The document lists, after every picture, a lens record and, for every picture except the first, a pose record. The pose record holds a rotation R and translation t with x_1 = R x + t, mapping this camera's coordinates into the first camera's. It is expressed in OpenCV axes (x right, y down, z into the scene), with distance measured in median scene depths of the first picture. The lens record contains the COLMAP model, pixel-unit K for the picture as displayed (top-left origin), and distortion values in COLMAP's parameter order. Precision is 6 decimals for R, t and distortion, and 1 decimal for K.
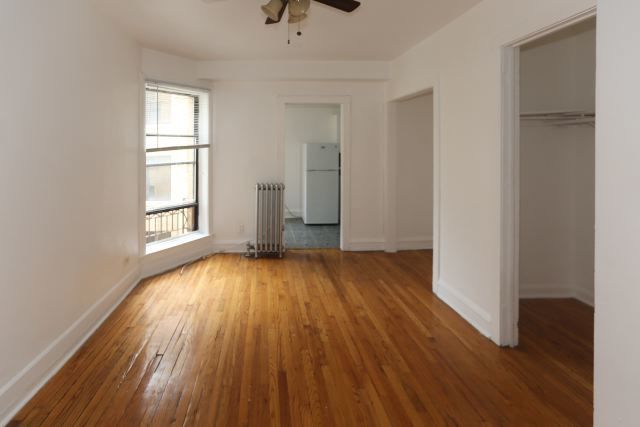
lens RADIAL K [[329.2, 0, 273.8], [0, 329.2, 150.1], [0, 0, 1]] dist [-0.042393, 0.025074]
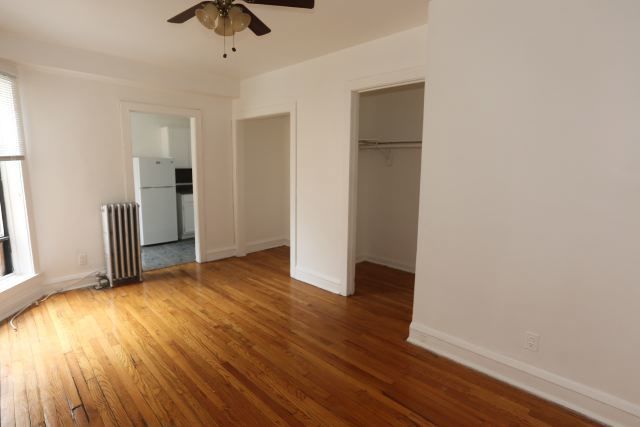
lens RADIAL K [[333.3, 0, 311.5], [0, 333.3, 213.7], [0, 0, 1]] dist [-0.018733, 0.001496]
pose [[0.739902, -0.087265, 0.667031, -0.310081], [-0.004370, 0.990906, 0.134483, 0.013259], [-0.672700, -0.102419, 0.732792, 0.009801]]
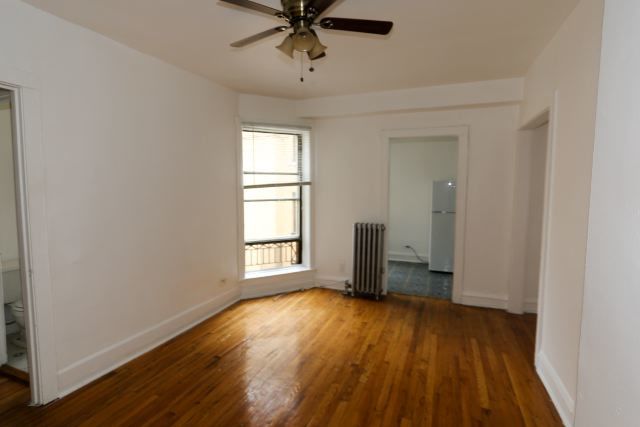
lens RADIAL K [[343.9, 0, 302.2], [0, 343.9, 213.0], [0, 0, 1]] dist [-0.020146, 0.001221]
pose [[0.907072, 0.038231, -0.419236, 0.313816], [-0.009344, 0.997451, 0.070743, 0.005514], [0.420872, -0.060251, 0.905117, 0.014037]]
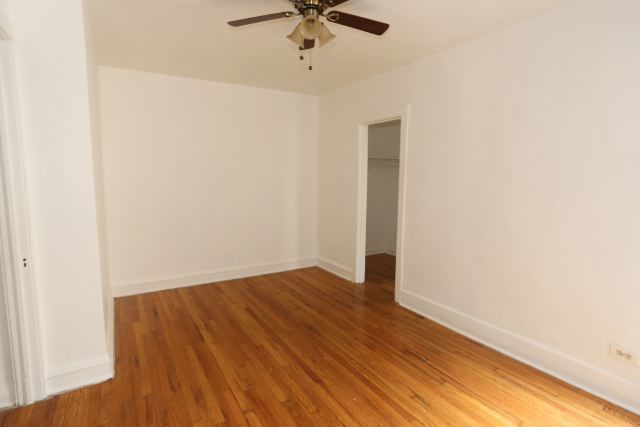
lens RADIAL K [[333.3, 0, 311.5], [0, 333.3, 213.7], [0, 0, 1]] dist [-0.018733, 0.001496]
pose [[-0.877254, 0.059357, -0.476342, 0.354030], [-0.005406, 0.991041, 0.133451, -0.007953], [0.479995, 0.119646, -0.869074, 1.239823]]
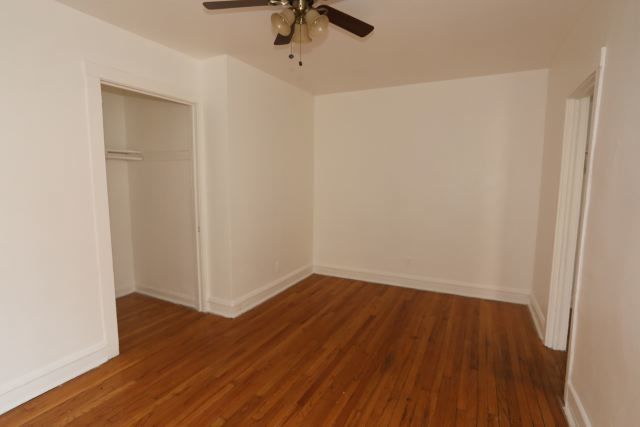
lens RADIAL K [[321.2, 0, 320.0], [0, 321.2, 213.5], [0, 0, 1]] dist [-0.028271, 0.001345]
pose [[-0.873937, -0.049892, 0.483472, -0.305287], [0.010395, 0.992571, 0.121220, -0.000982], [-0.485929, 0.110964, -0.866926, 1.149981]]
